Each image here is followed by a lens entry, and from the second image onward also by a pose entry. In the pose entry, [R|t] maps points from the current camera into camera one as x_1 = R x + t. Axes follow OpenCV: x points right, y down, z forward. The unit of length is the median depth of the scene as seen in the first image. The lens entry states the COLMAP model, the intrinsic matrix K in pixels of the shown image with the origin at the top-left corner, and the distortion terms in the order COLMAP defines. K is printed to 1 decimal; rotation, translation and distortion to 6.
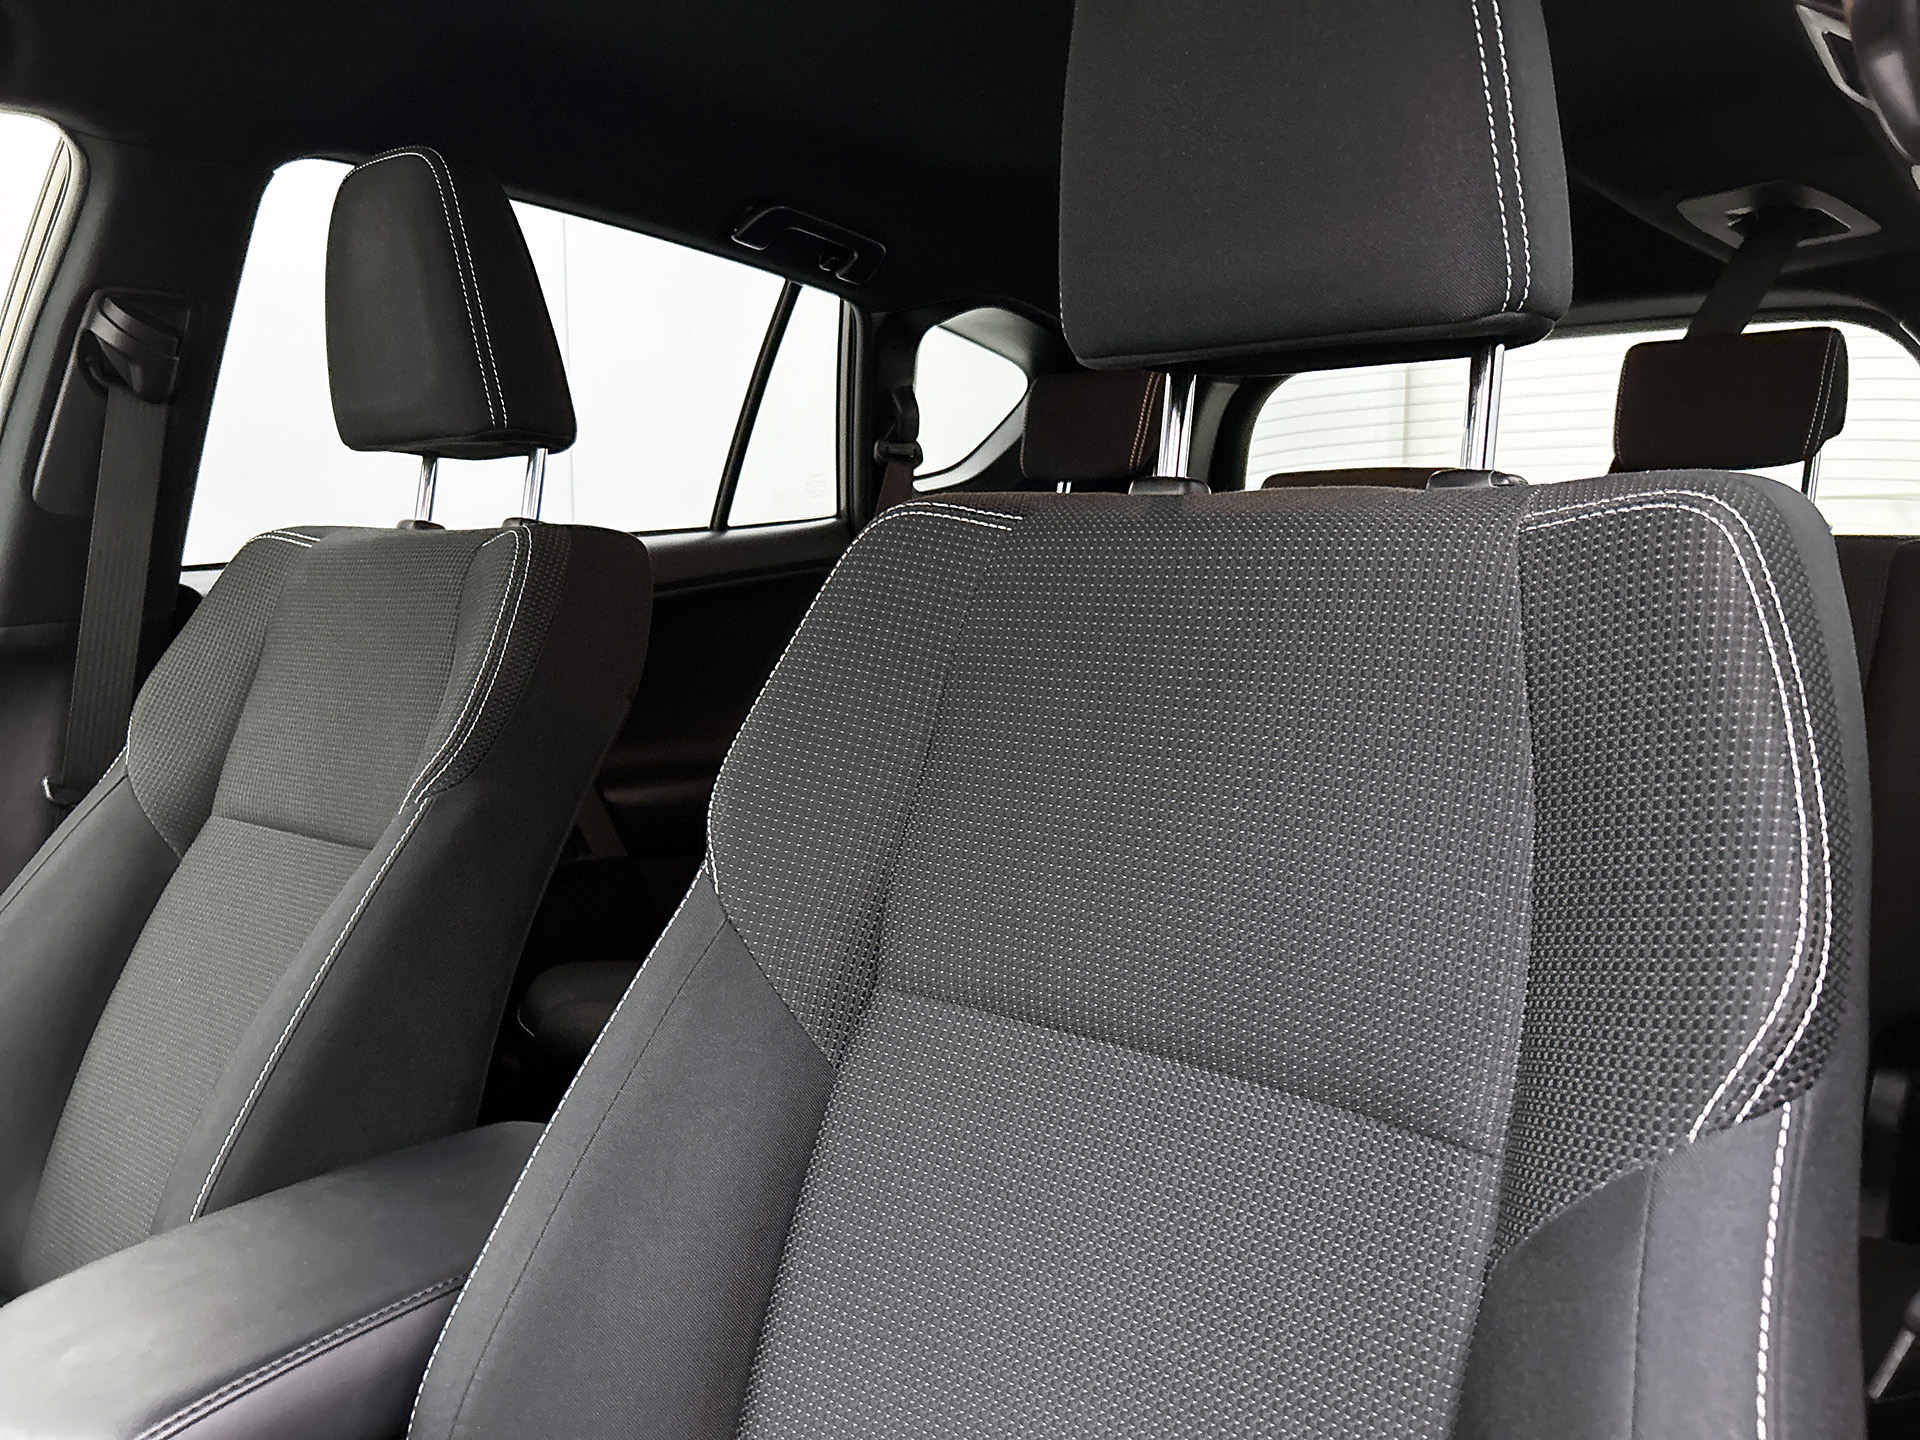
lens RADIAL K [[1507.3, 0, 953.8], [0, 1507.3, 720.4], [0, 0, 1]] dist [0.062969, -0.074874]
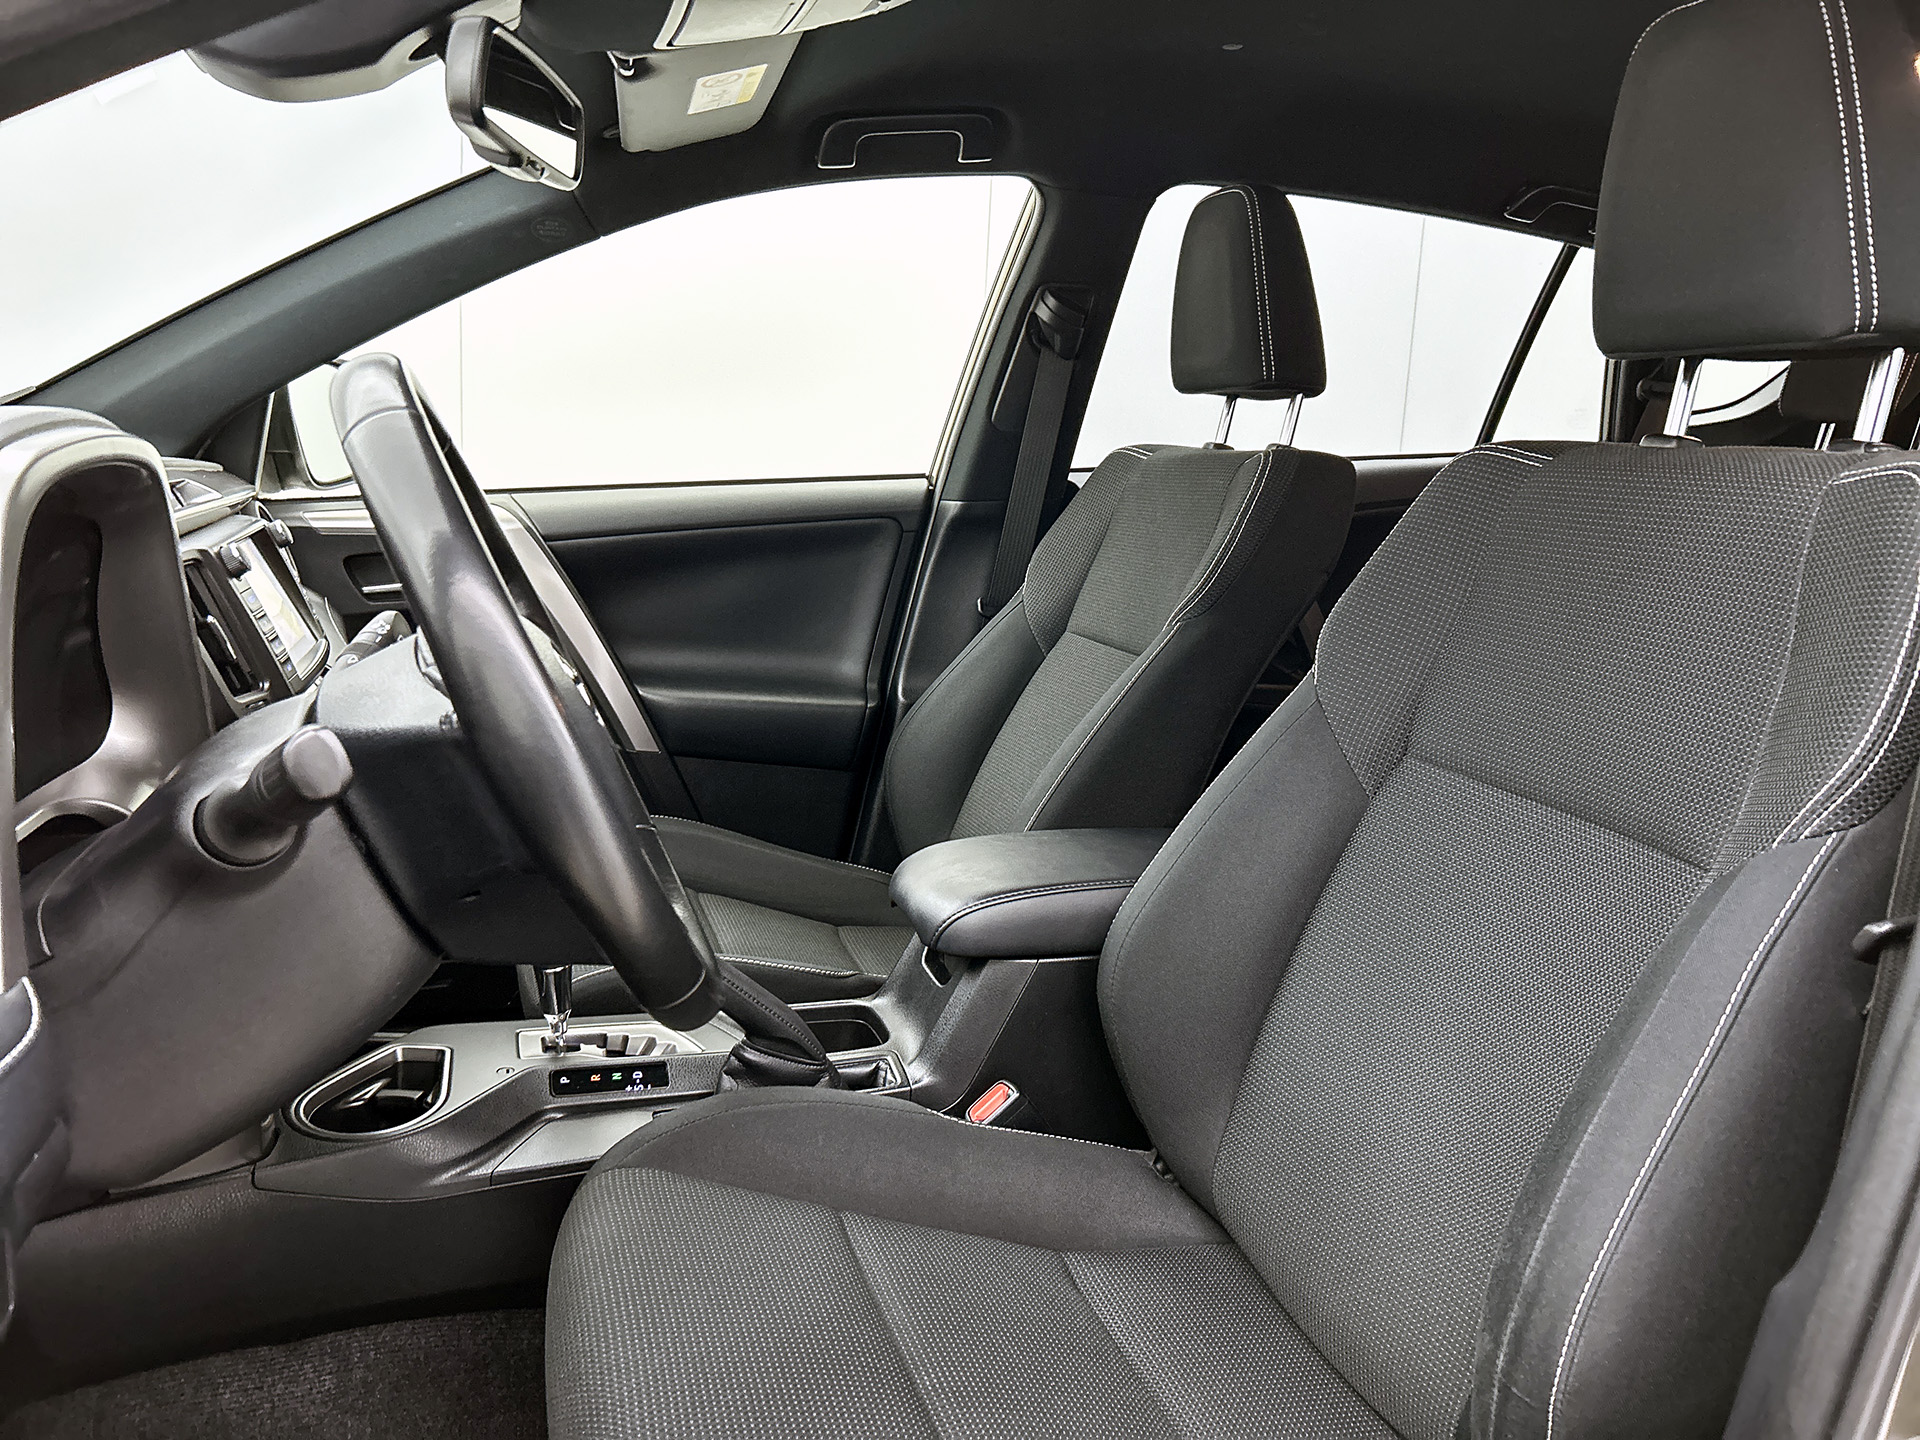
lens RADIAL K [[1507.3, 0, 959.8], [0, 1507.3, 720.0], [0, 0, 1]] dist [0.062969, -0.074874]
pose [[0.844285, 0.134831, -0.518655, 0.226676], [-0.106651, 0.990746, 0.083947, 0.034608], [0.525174, -0.015560, 0.850853, -0.359615]]
